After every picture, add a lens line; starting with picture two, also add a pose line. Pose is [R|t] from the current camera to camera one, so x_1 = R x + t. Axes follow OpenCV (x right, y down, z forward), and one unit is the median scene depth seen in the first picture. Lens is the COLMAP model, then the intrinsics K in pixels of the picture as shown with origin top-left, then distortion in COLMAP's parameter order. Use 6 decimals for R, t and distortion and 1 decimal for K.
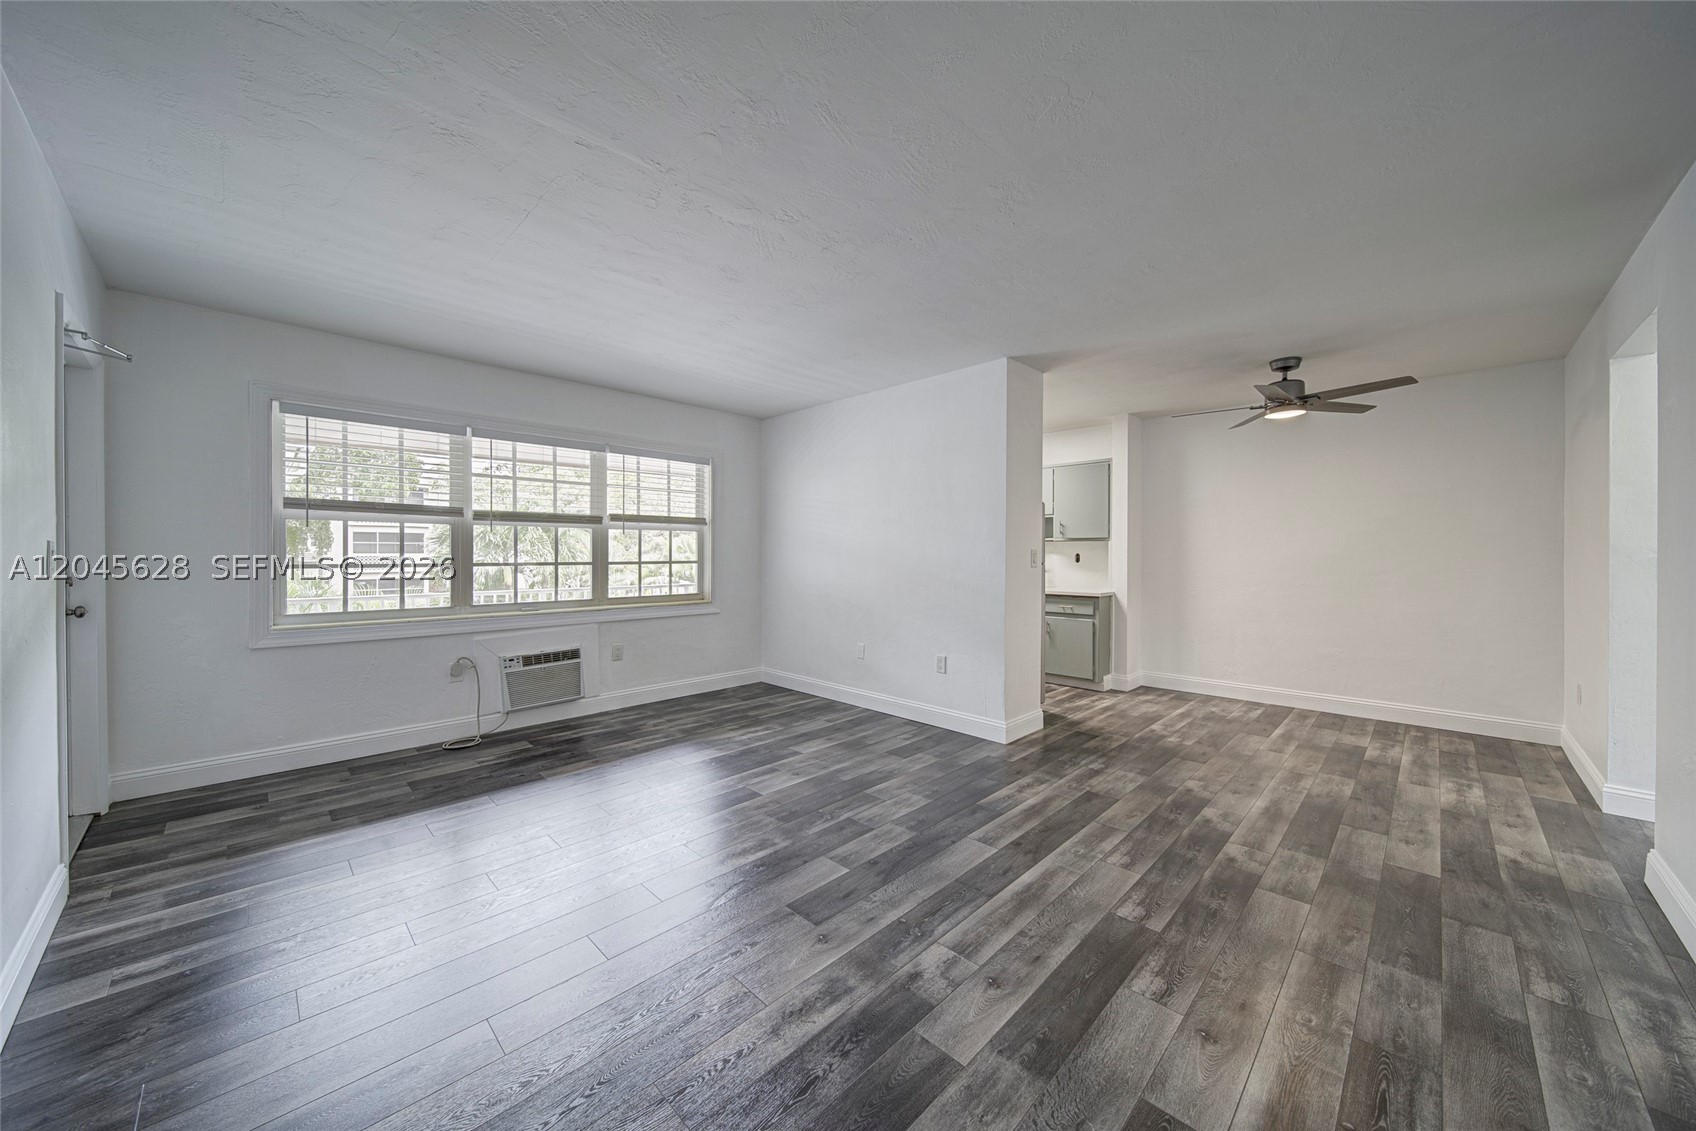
lens RADIAL K [[602.2, 0, 849.6], [0, 602.2, 555.1], [0, 0, 1]] dist [-0.000400, -0.000286]
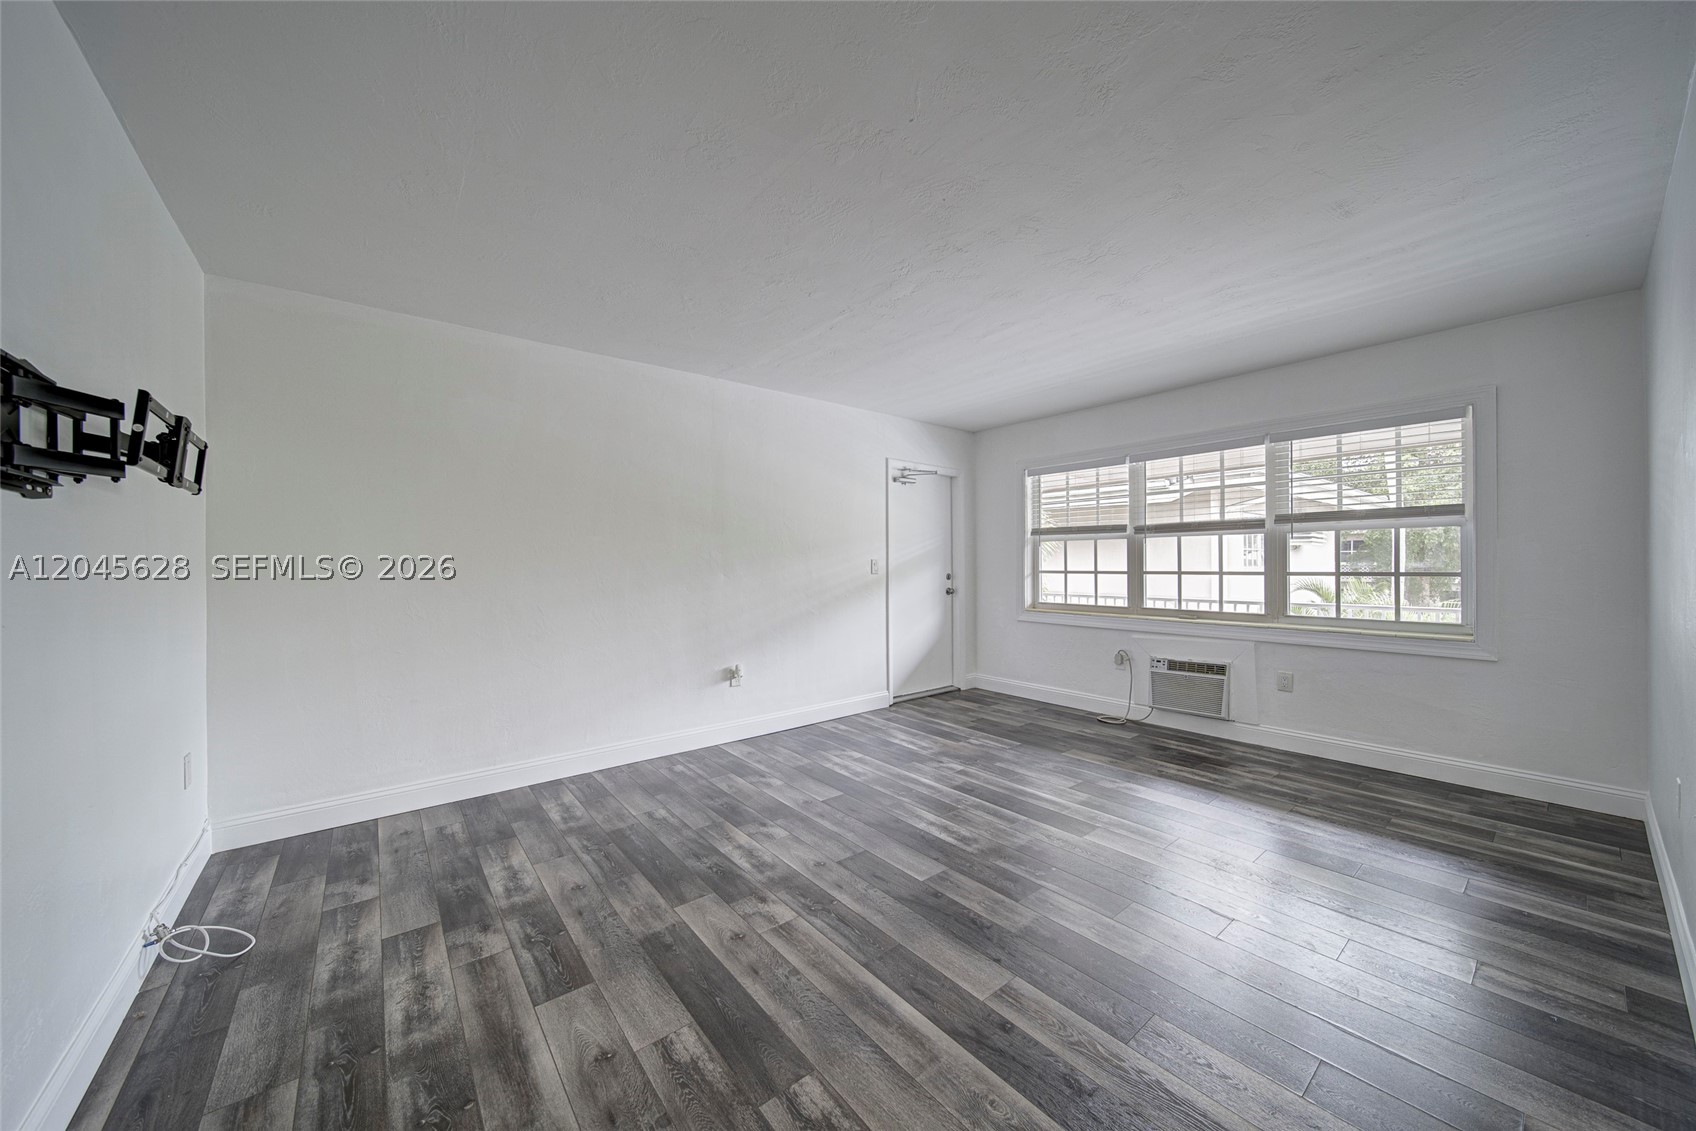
lens RADIAL K [[602.2, 0, 849.6], [0, 602.2, 555.1], [0, 0, 1]] dist [-0.000400, -0.000286]
pose [[-0.121797, -0.015692, -0.992431, 0.677850], [0.003198, 0.999864, -0.016202, -0.000903], [0.992550, -0.005147, -0.121730, 0.671707]]
